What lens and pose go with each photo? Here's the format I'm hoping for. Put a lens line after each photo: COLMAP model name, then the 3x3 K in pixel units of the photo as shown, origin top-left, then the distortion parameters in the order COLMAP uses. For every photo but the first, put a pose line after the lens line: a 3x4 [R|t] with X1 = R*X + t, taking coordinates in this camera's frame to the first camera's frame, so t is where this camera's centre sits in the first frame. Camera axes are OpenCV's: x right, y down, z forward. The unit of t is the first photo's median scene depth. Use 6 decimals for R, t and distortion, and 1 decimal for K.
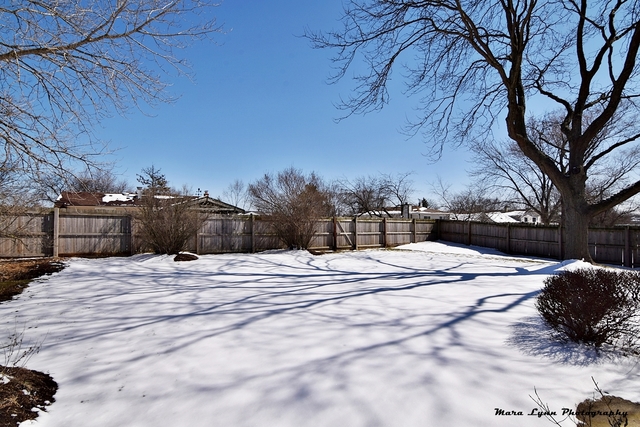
lens RADIAL K [[315.2, 0, 319.4], [0, 315.2, 214.9], [0, 0, 1]] dist [0.001487, 0.000140]
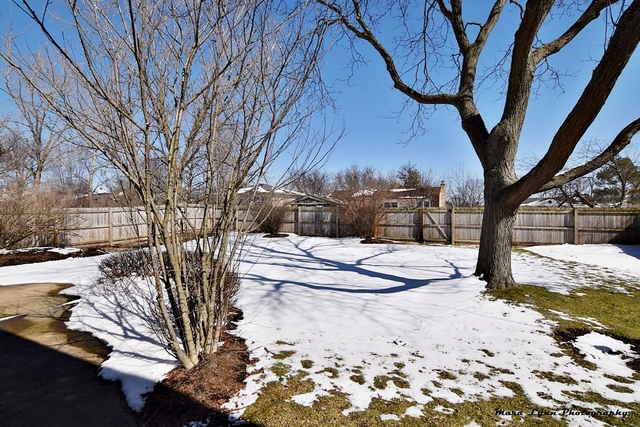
lens RADIAL K [[315.2, 0, 318.7], [0, 315.2, 212.2], [0, 0, 1]] dist [0.001487, 0.000140]
pose [[0.578810, 0.000769, -0.815462, 0.633310], [0.020762, 0.999662, 0.015679, 0.000186], [0.815198, -0.026005, 0.578598, 0.200296]]
